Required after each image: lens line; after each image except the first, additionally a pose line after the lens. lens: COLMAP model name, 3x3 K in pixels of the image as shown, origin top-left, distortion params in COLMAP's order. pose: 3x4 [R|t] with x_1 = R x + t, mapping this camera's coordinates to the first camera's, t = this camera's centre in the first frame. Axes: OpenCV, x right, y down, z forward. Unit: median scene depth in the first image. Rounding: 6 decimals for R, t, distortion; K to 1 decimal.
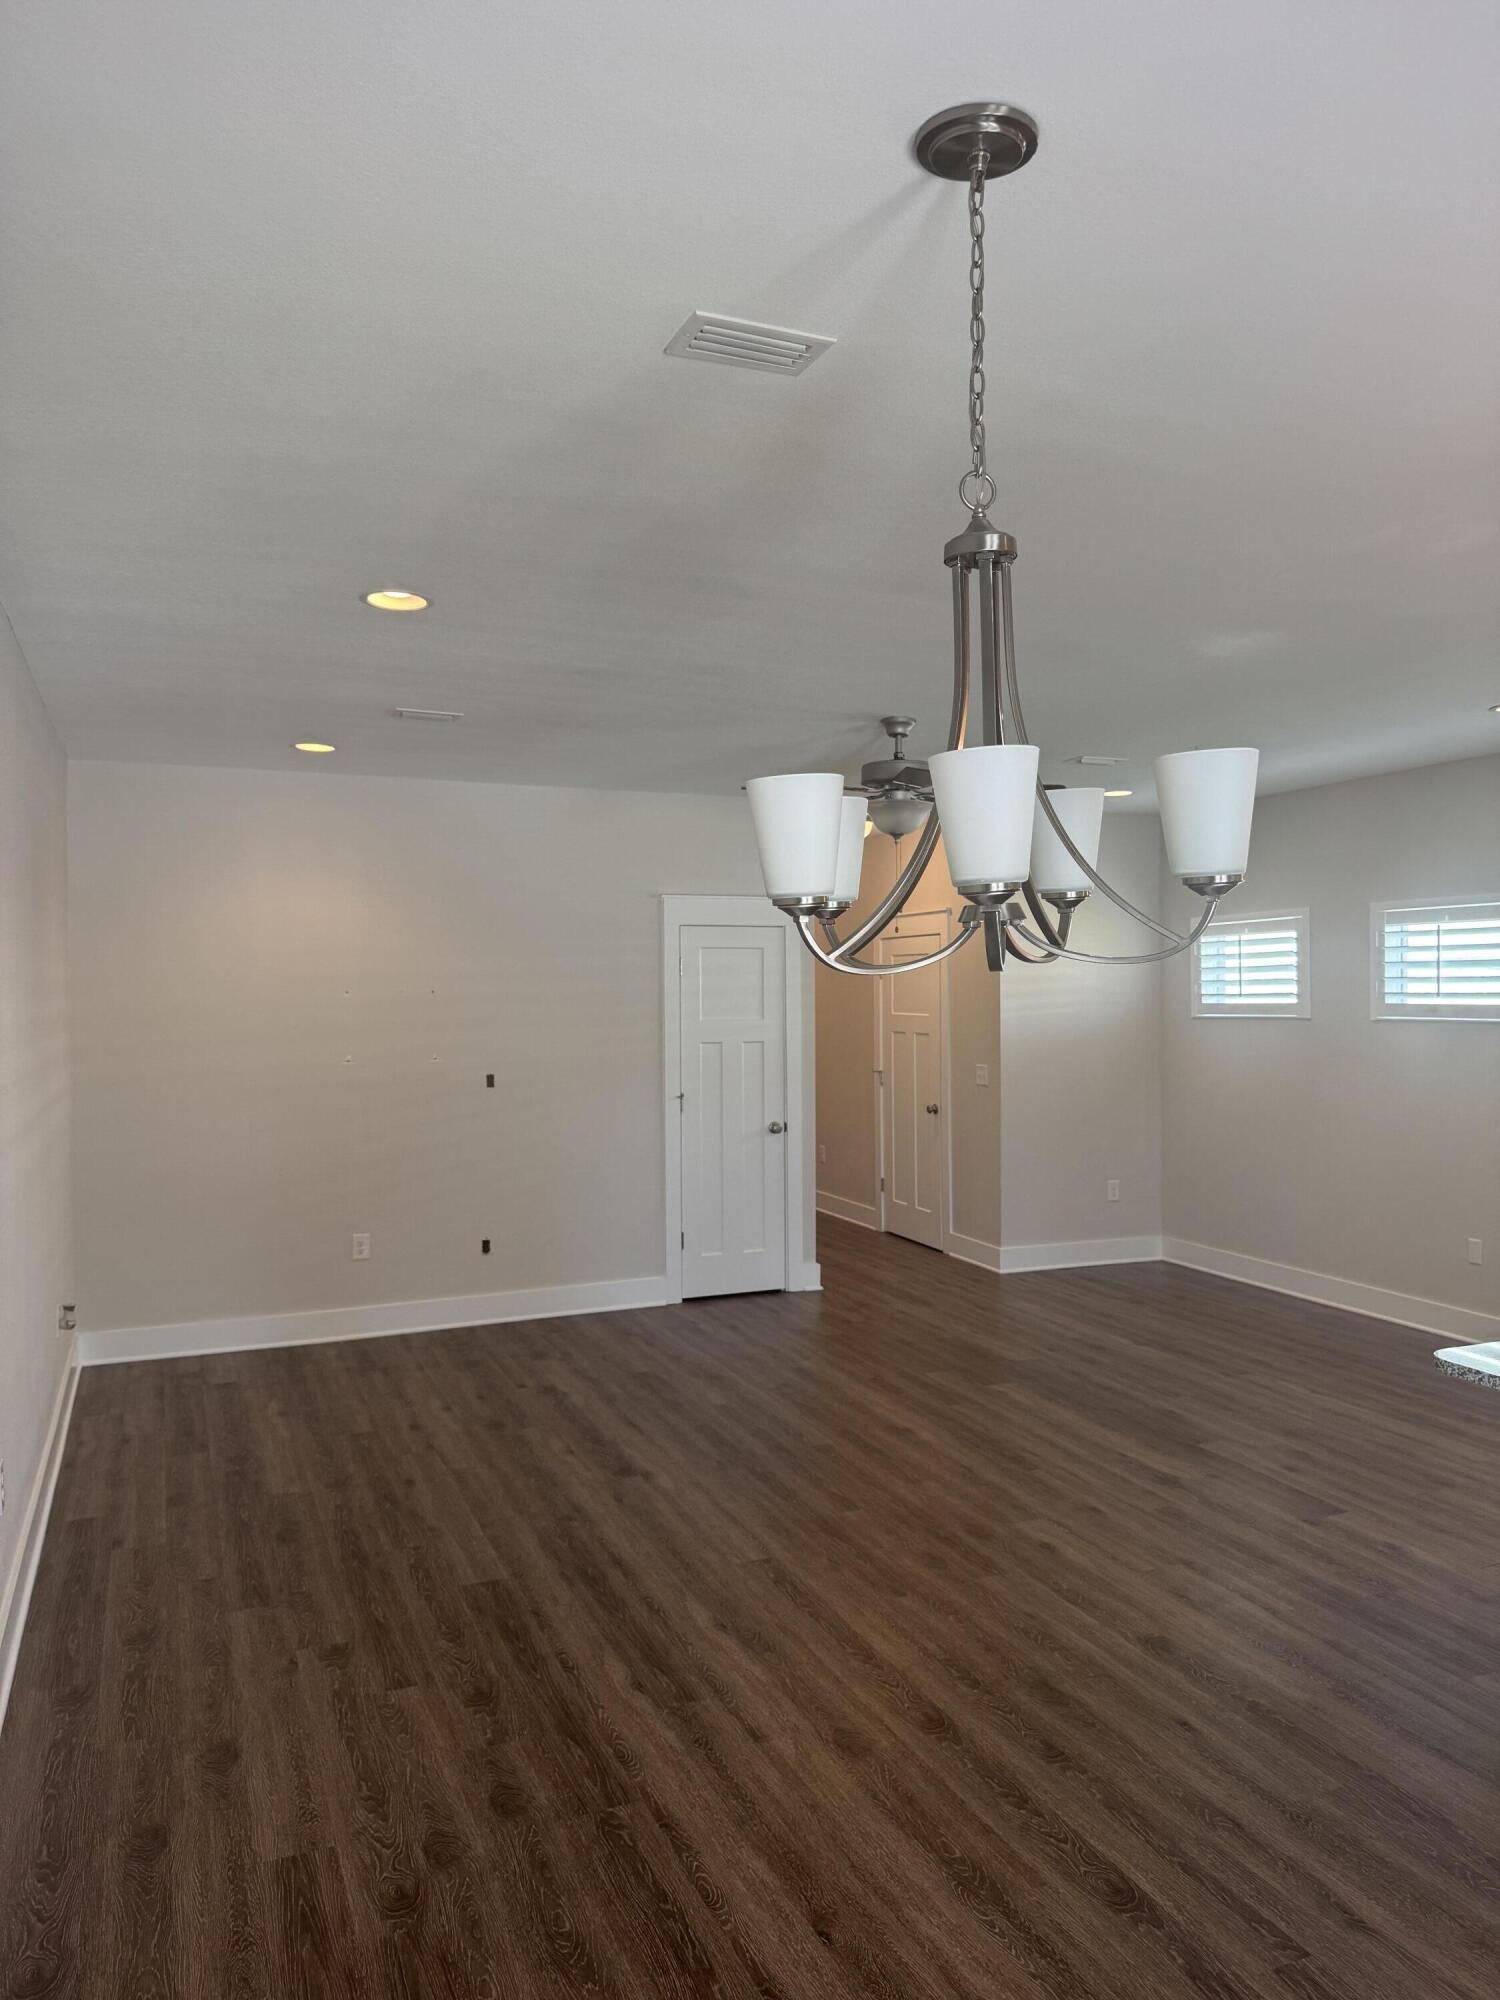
lens RADIAL K [[1403.8, 0, 757.0], [0, 1403.8, 1003.6], [0, 0, 1]] dist [0.134611, -0.182722]
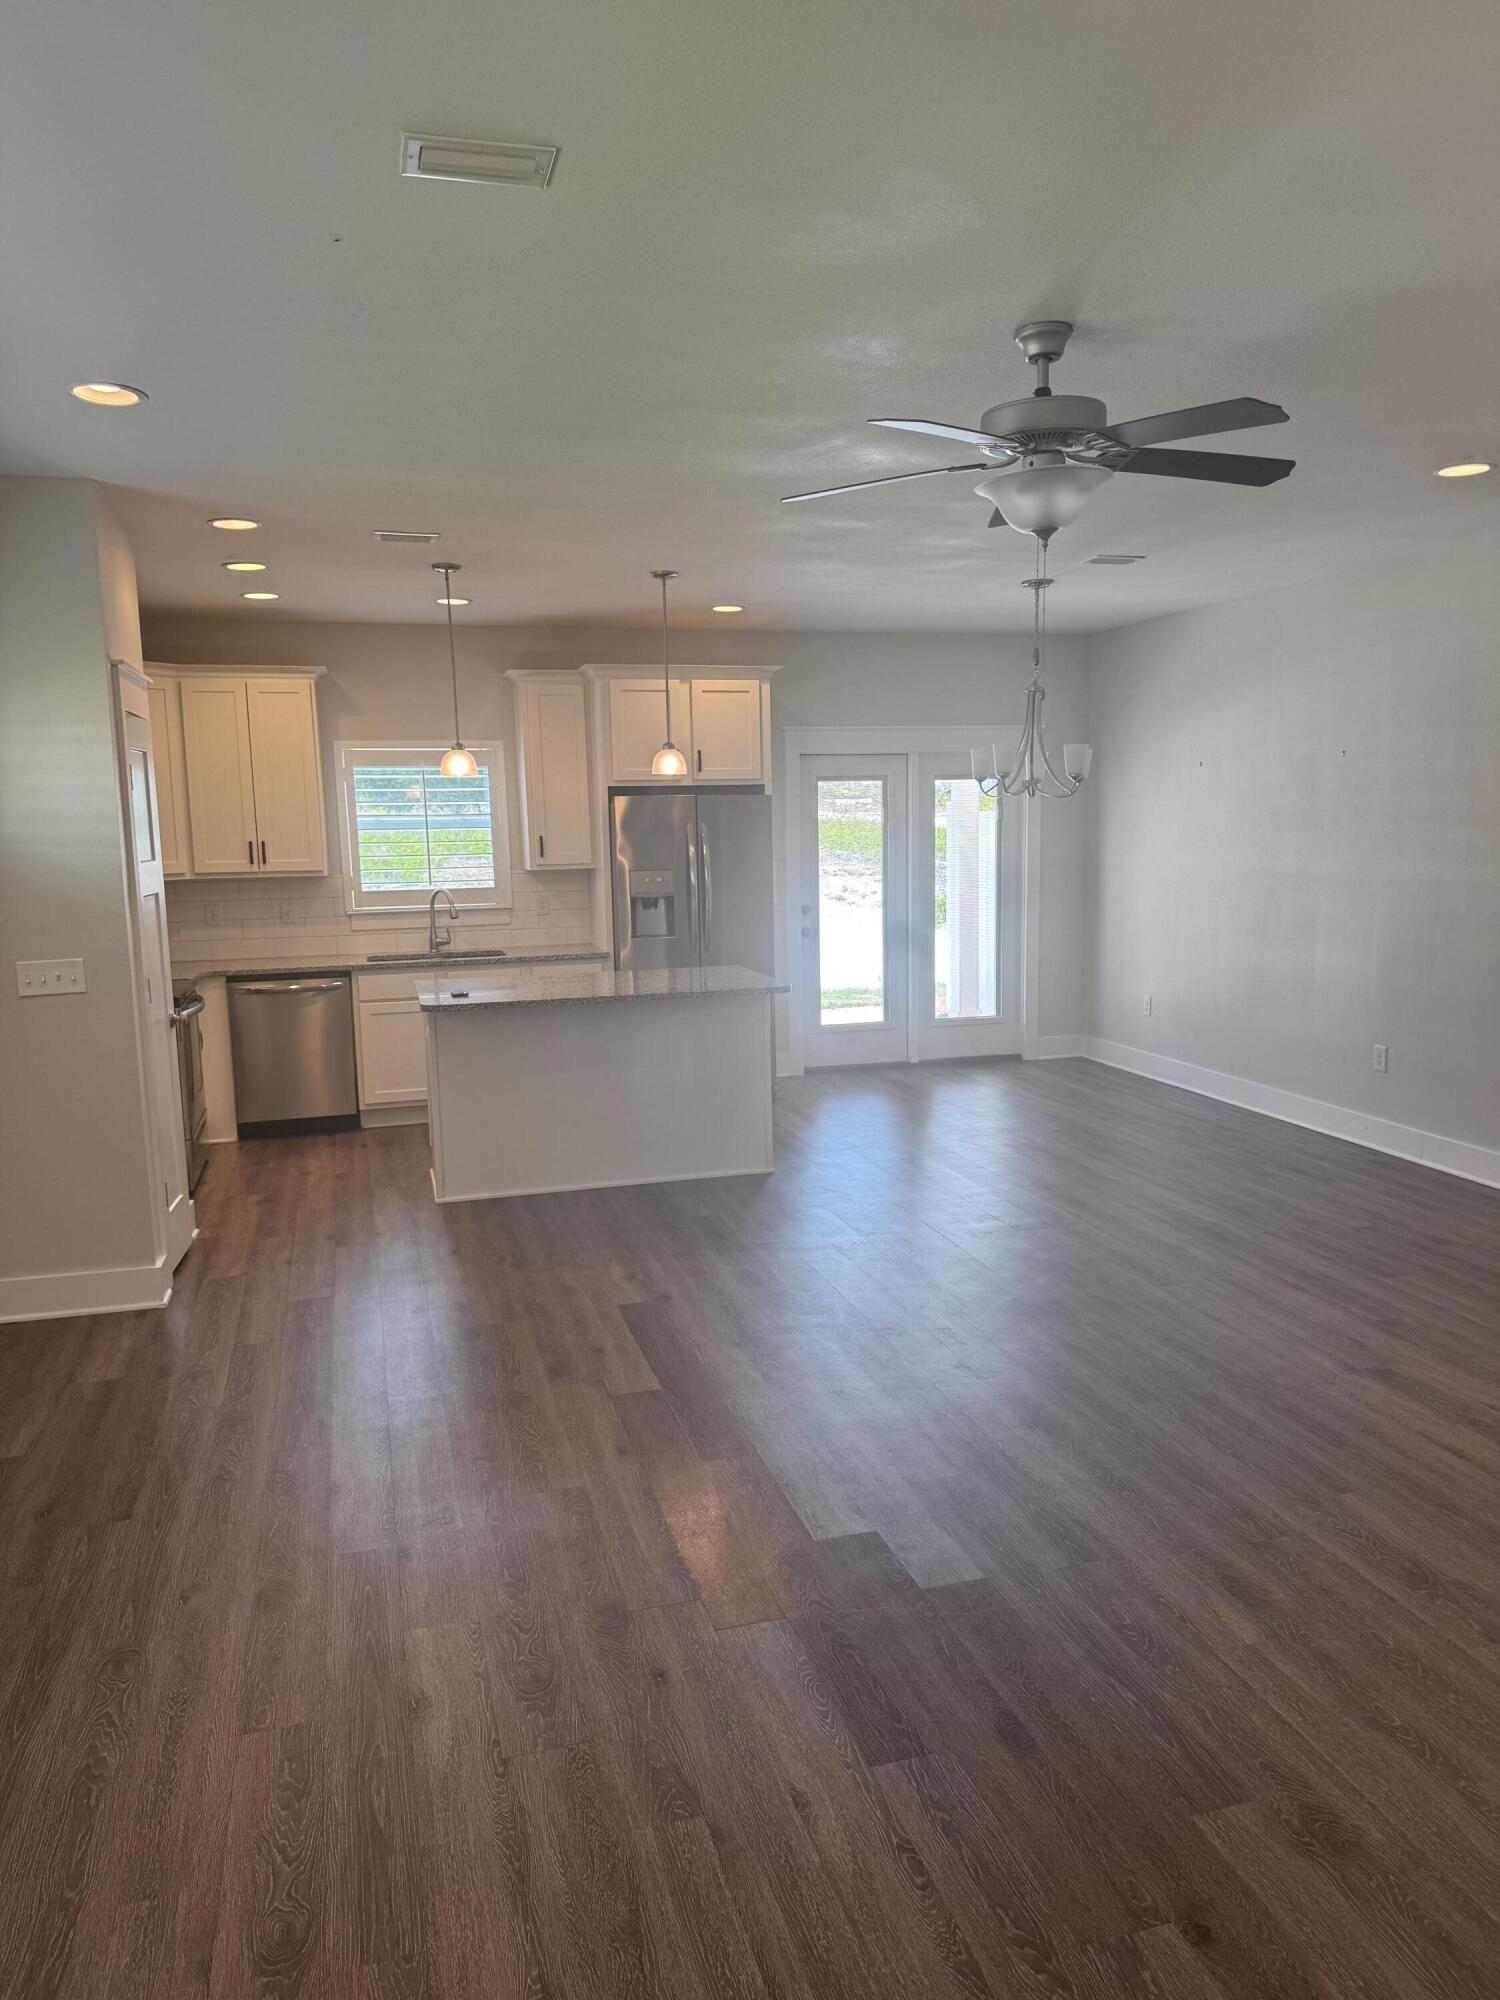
lens RADIAL K [[1403.8, 0, 757.0], [0, 1403.8, 1003.6], [0, 0, 1]] dist [0.134611, -0.182722]
pose [[-0.992842, 0.011801, 0.118854, 0.192562], [0.028597, 0.989650, 0.140622, -0.012781], [-0.115965, 0.143015, -0.982903, 2.110594]]
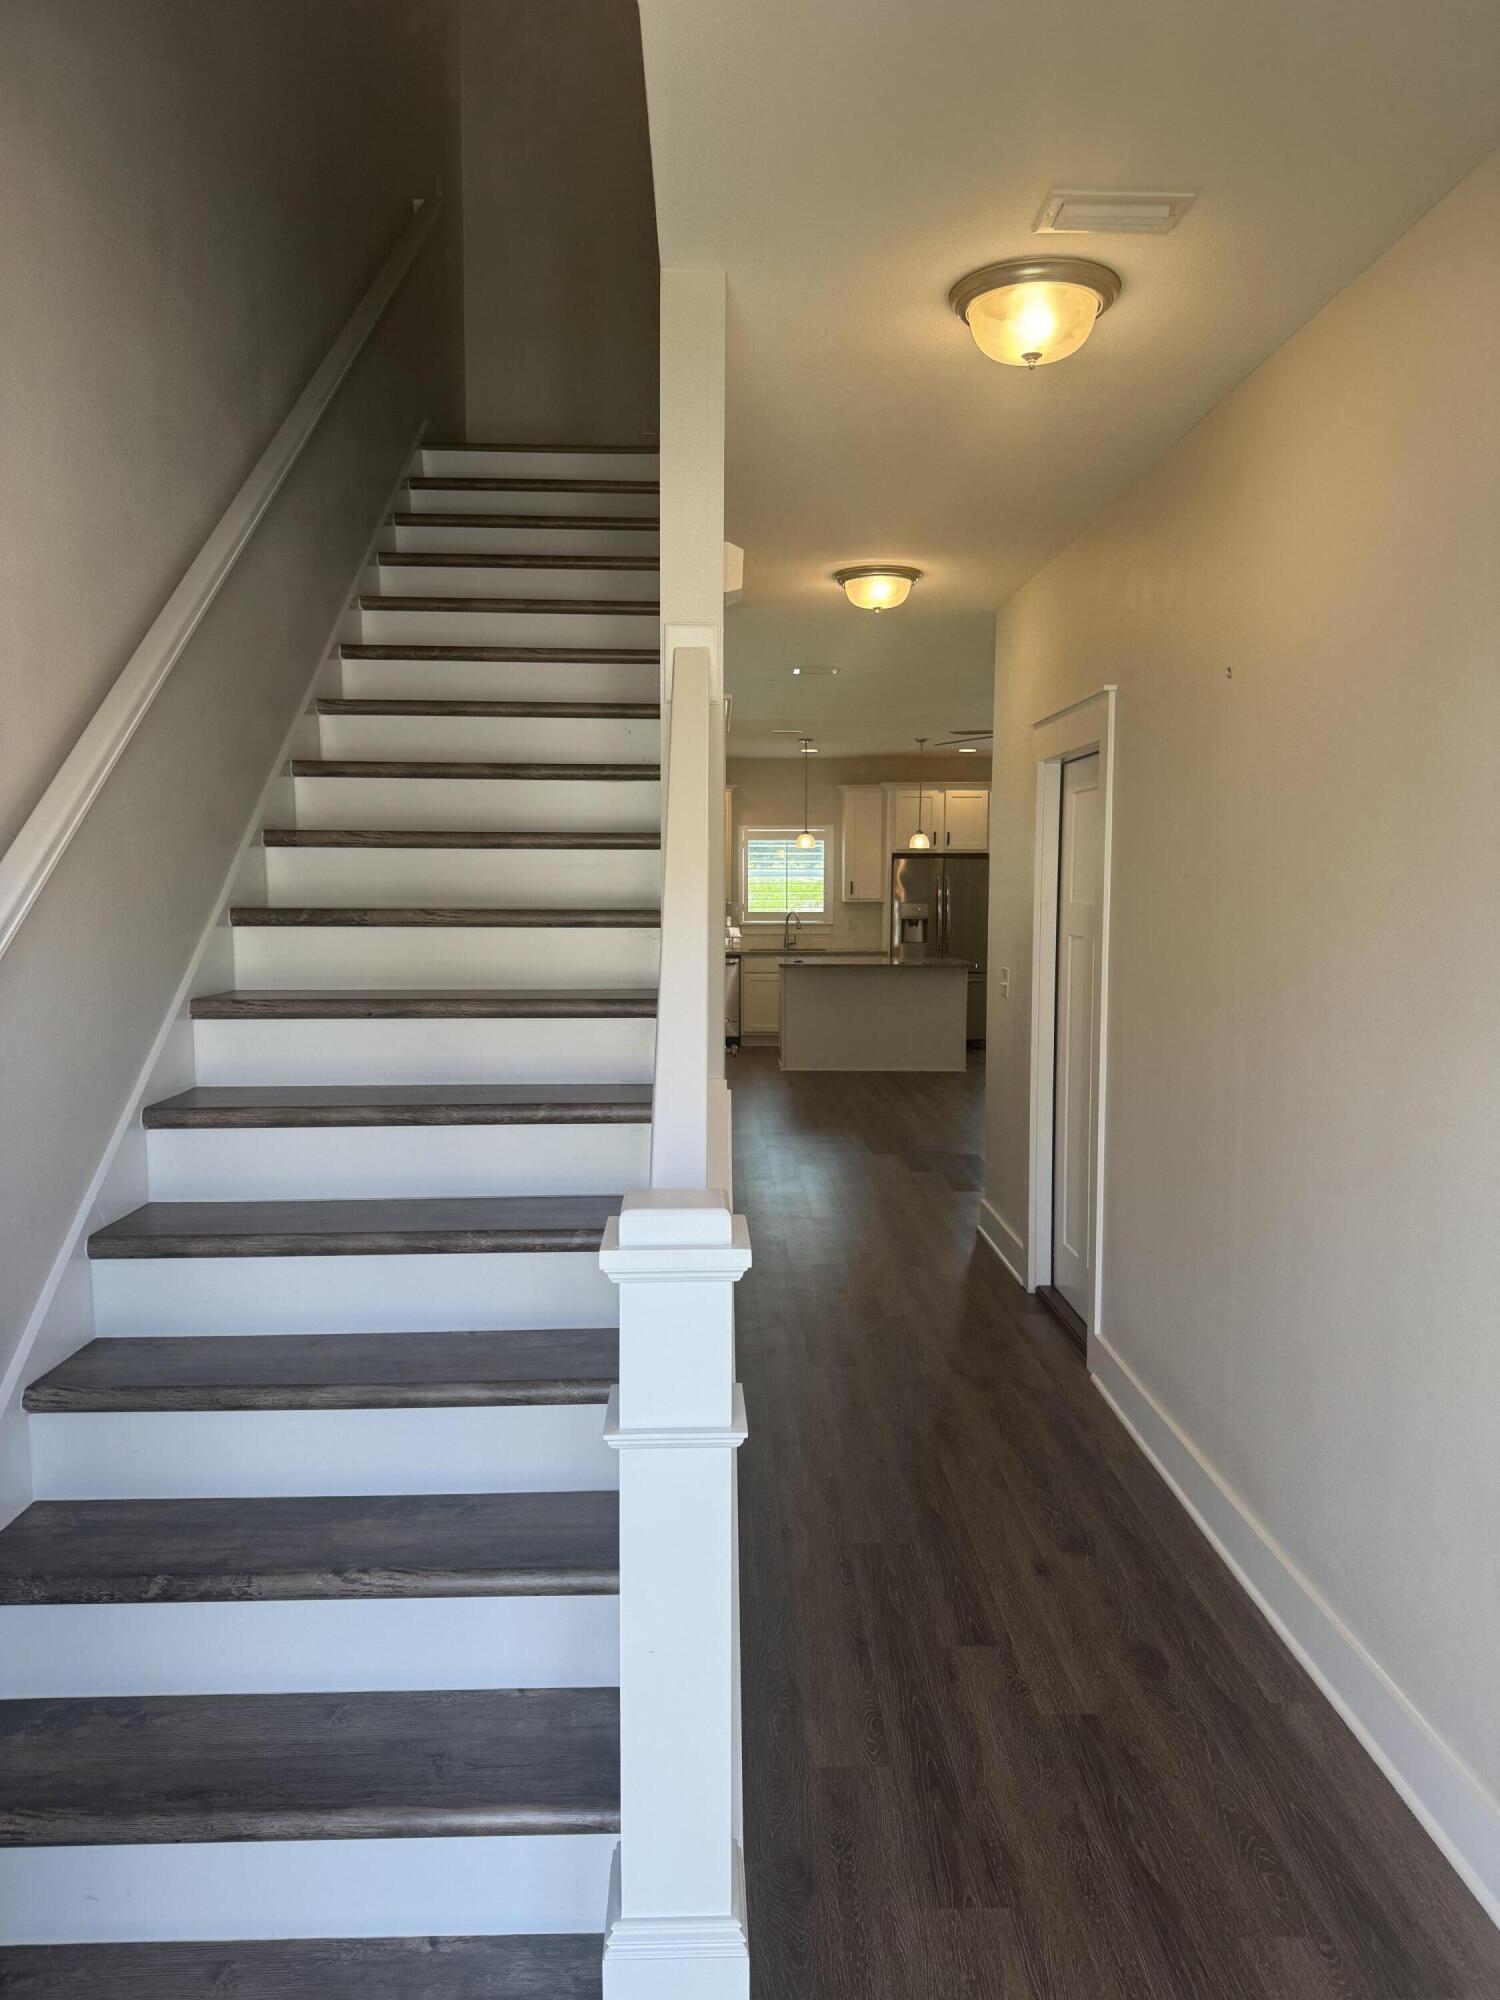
lens RADIAL K [[1403.8, 0, 757.0], [0, 1403.8, 1003.6], [0, 0, 1]] dist [0.134611, -0.182722]
pose [[-0.934621, -0.027399, 0.354590, -0.218152], [0.006908, 0.995441, 0.095125, -0.007360], [-0.355579, 0.091355, -0.930171, 3.271027]]
